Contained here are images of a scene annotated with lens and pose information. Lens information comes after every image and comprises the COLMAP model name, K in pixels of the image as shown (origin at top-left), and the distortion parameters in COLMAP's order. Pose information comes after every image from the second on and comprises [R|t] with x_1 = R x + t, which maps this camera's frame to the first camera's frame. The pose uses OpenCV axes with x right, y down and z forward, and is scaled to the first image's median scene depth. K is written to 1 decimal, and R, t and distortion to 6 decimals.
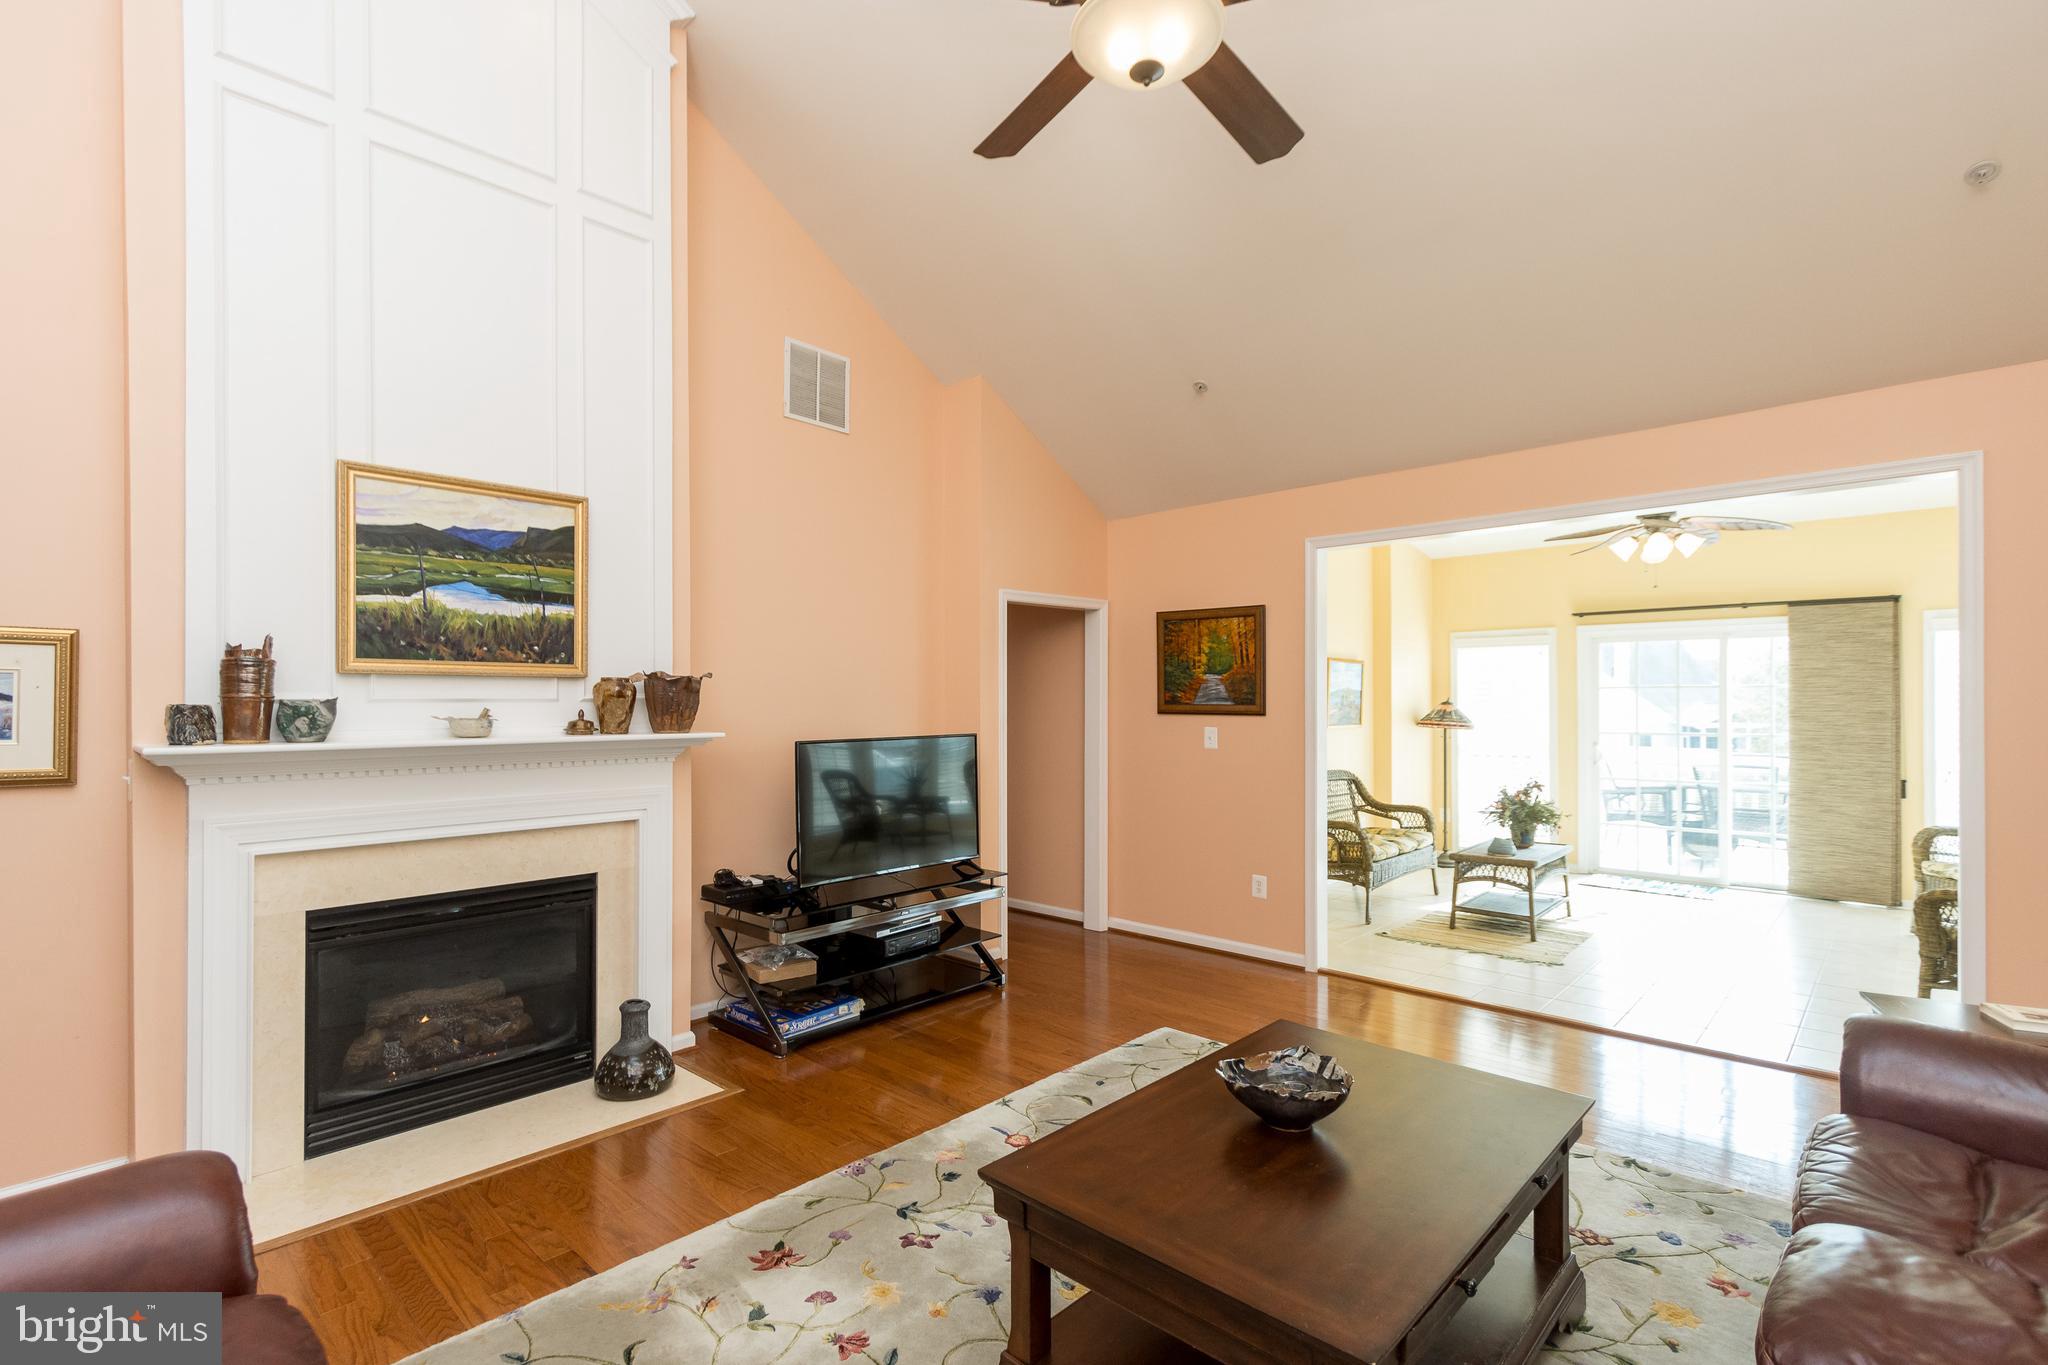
lens RADIAL K [[946.8, 0, 989.1], [0, 946.8, 698.4], [0, 0, 1]] dist [-0.000535, -0.001026]
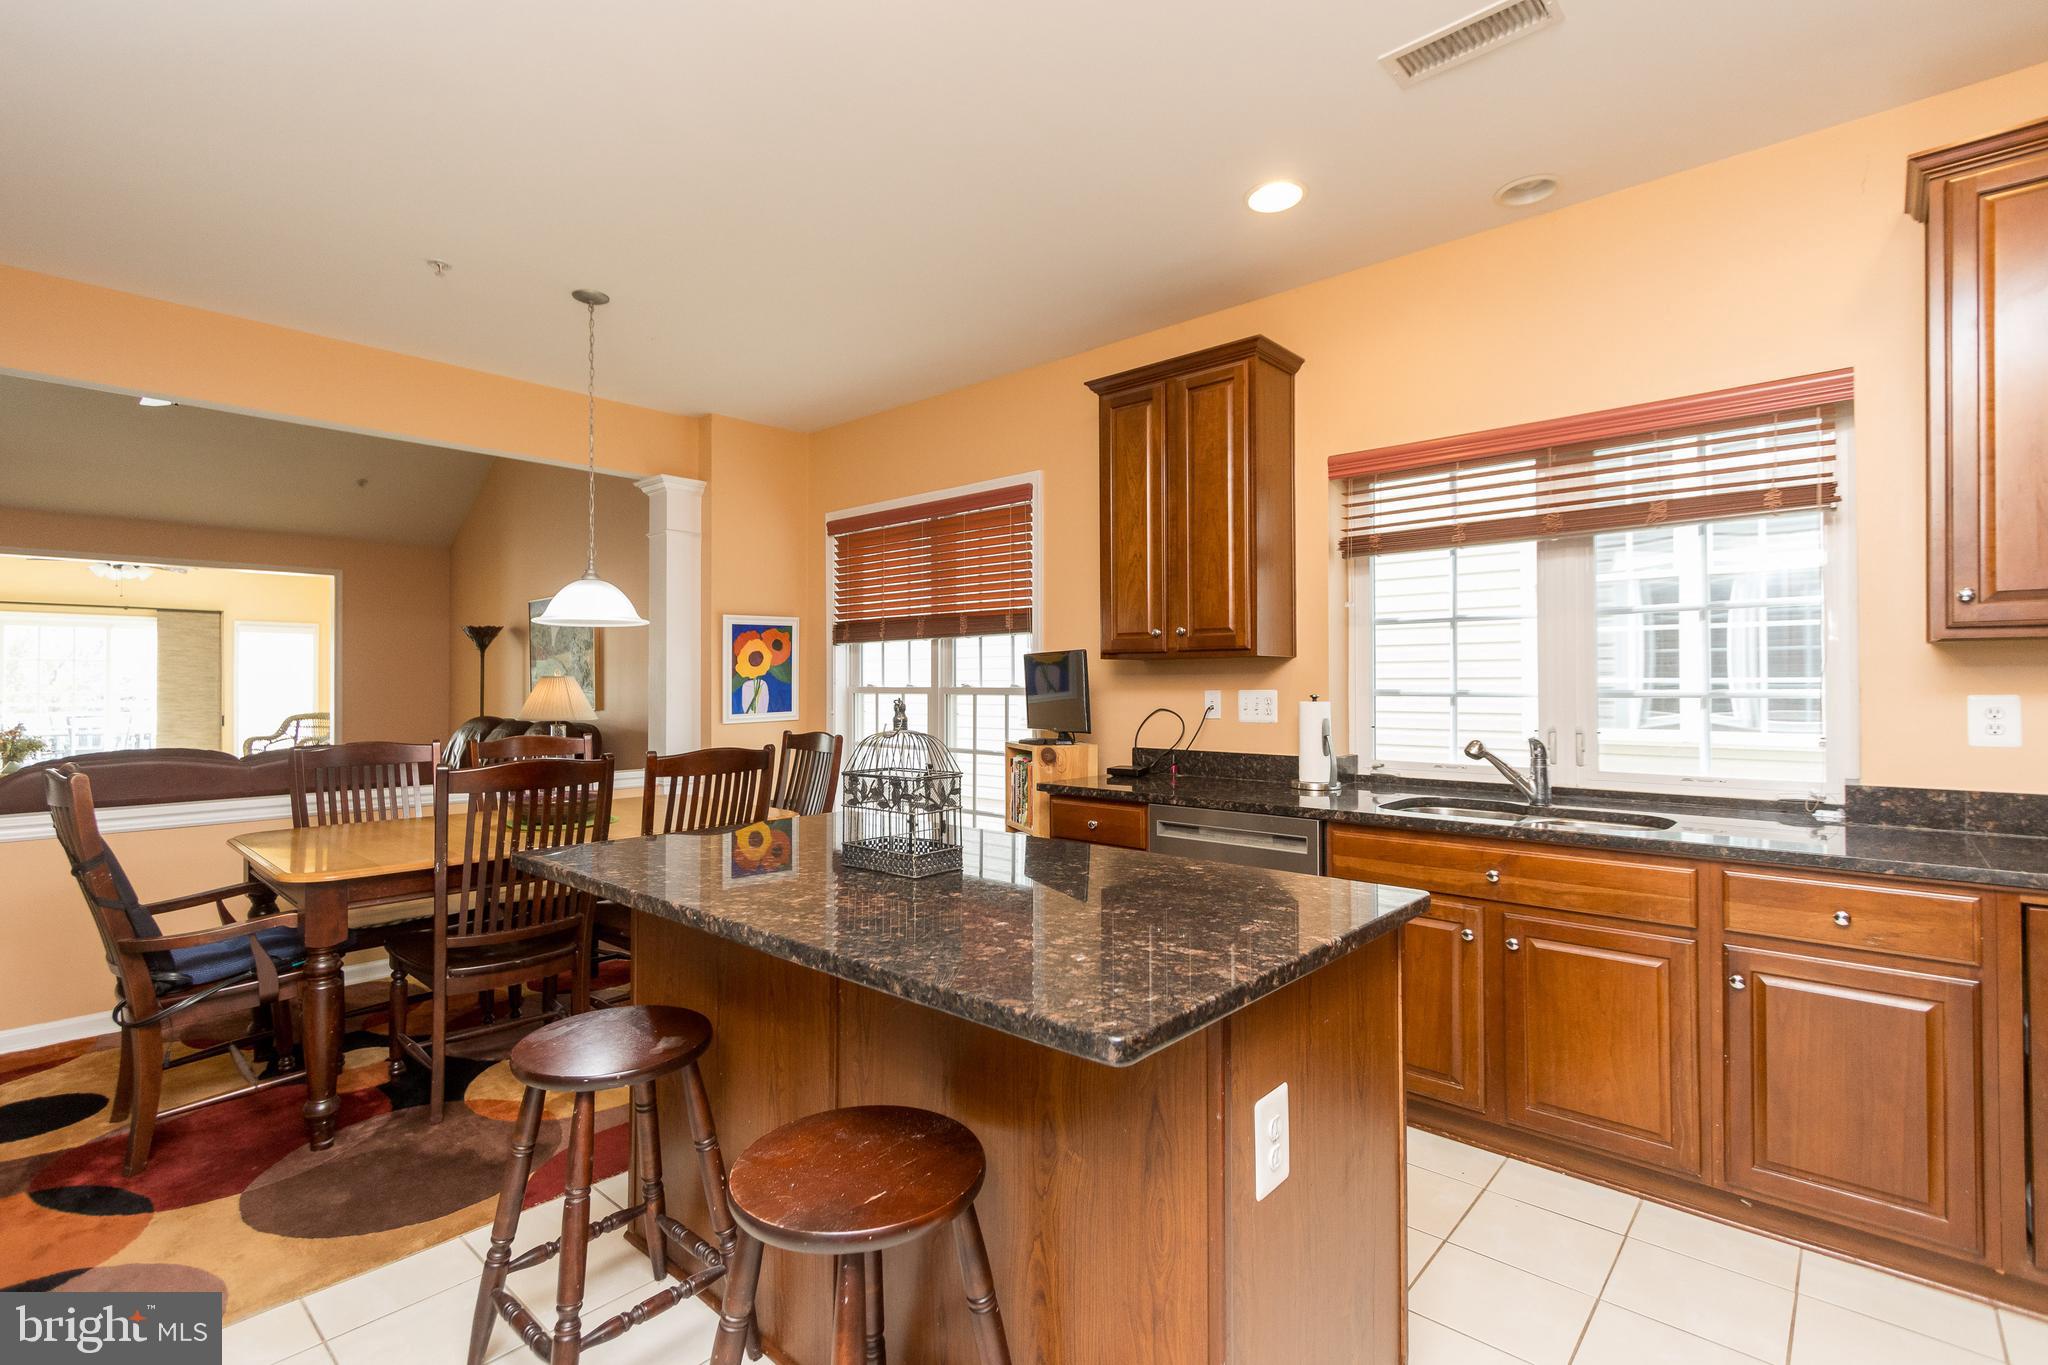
lens RADIAL K [[946.8, 0, 1019.6], [0, 946.8, 671.6], [0, 0, 1]] dist [-0.000535, -0.001026]
pose [[-0.033857, 0.014891, 0.999316, -0.835513], [0.003187, 0.999886, -0.014792, 0.034401], [-0.999422, 0.002684, -0.033901, -0.418247]]
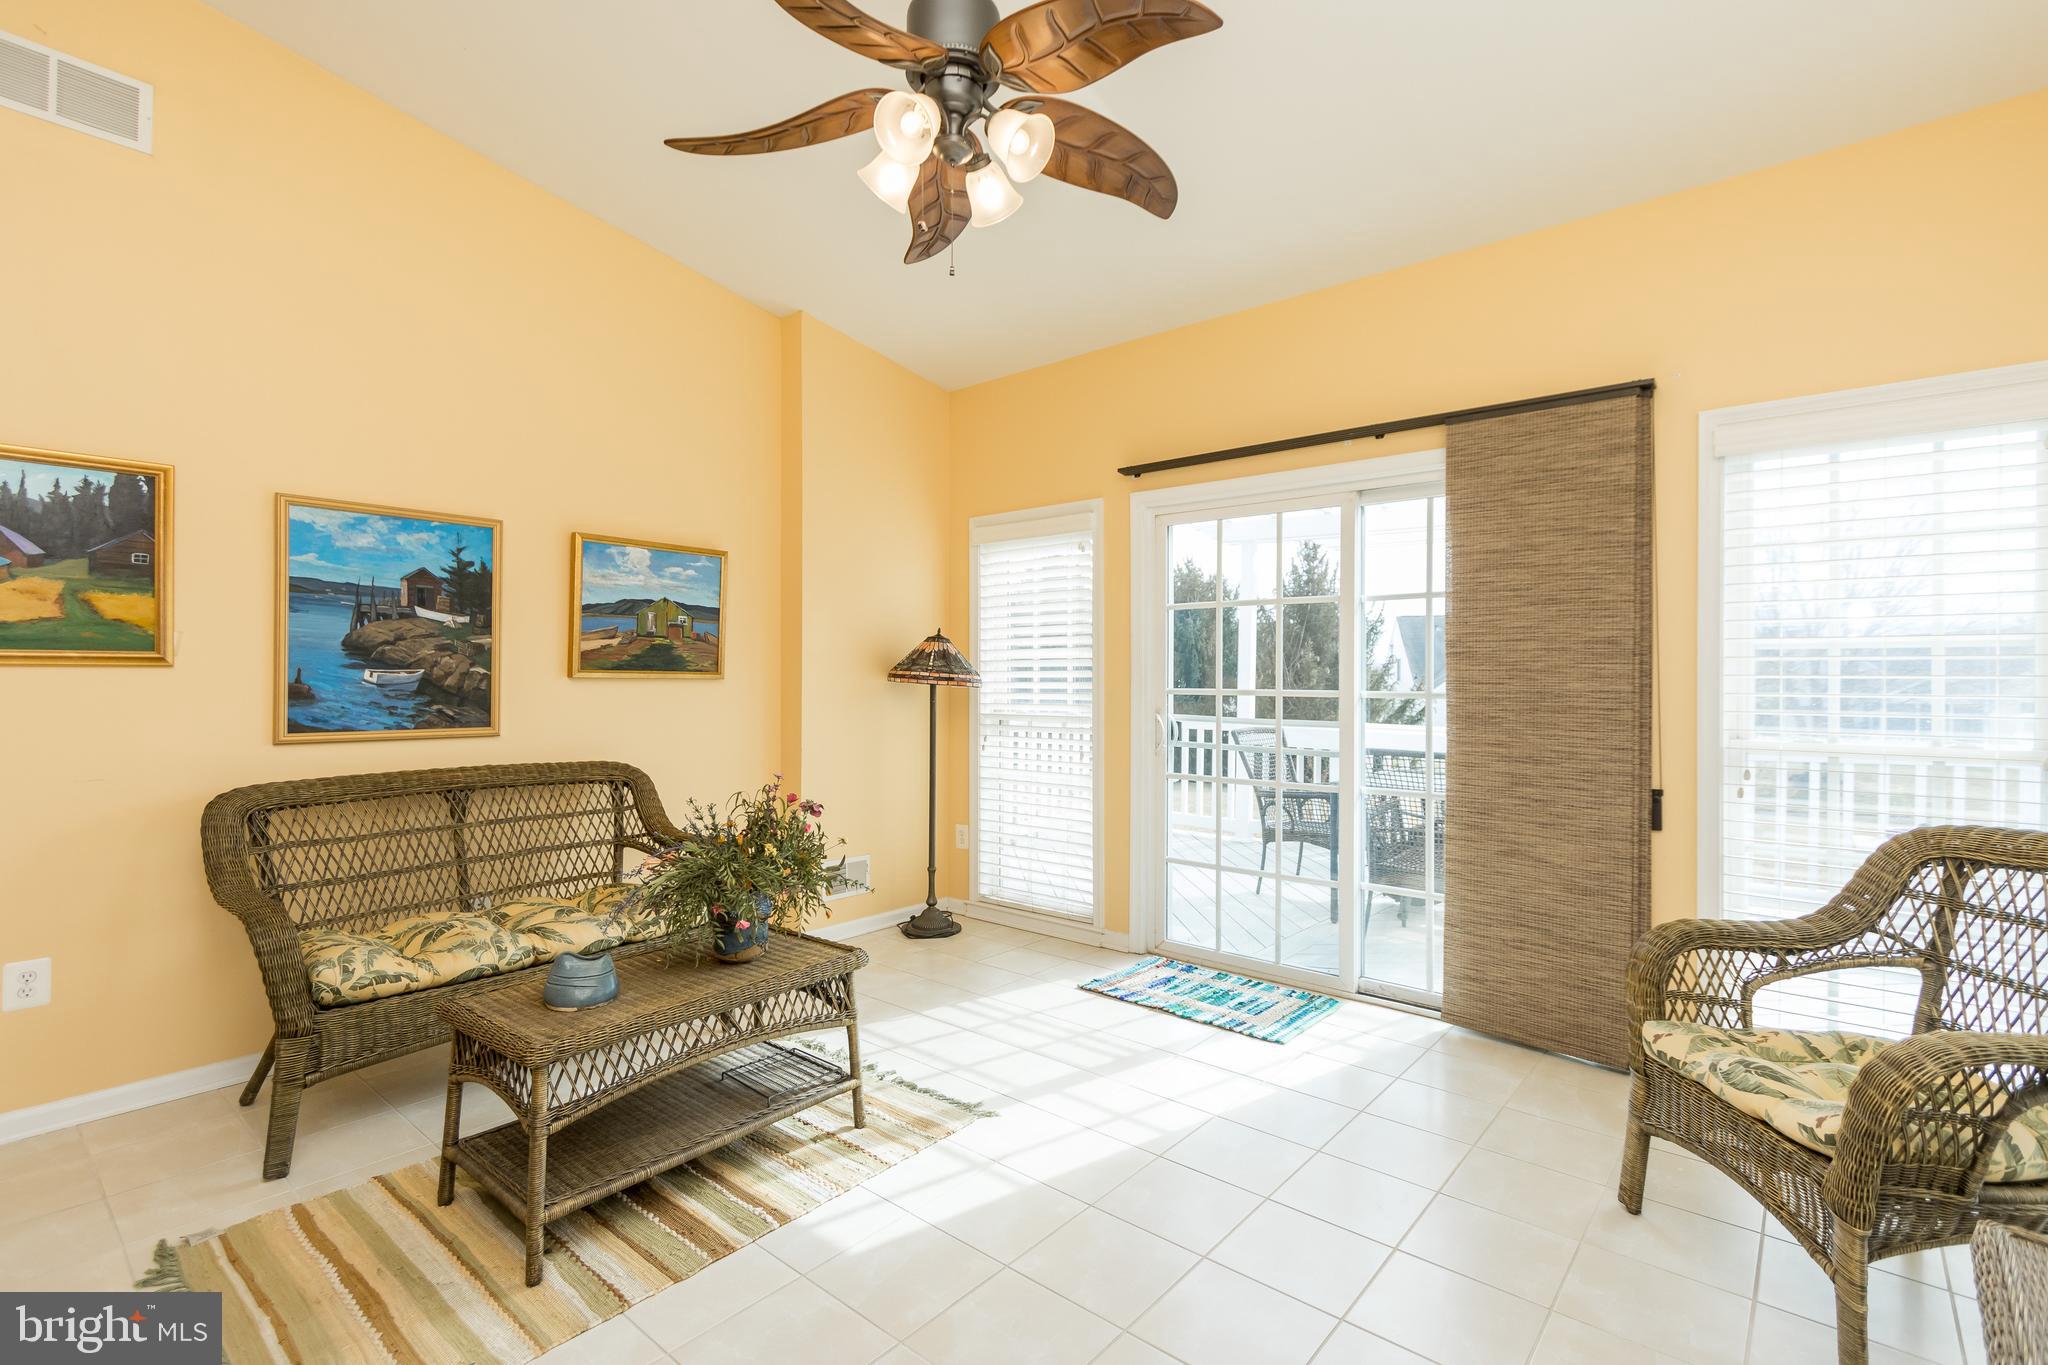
lens RADIAL K [[946.8, 0, 993.7], [0, 946.8, 679.0], [0, 0, 1]] dist [-0.000535, -0.001026]
pose [[0.998943, 0.004438, 0.045756, 0.624185], [-0.004670, 0.999977, 0.004956, 0.032222], [-0.045733, -0.005165, 0.998940, 0.557477]]
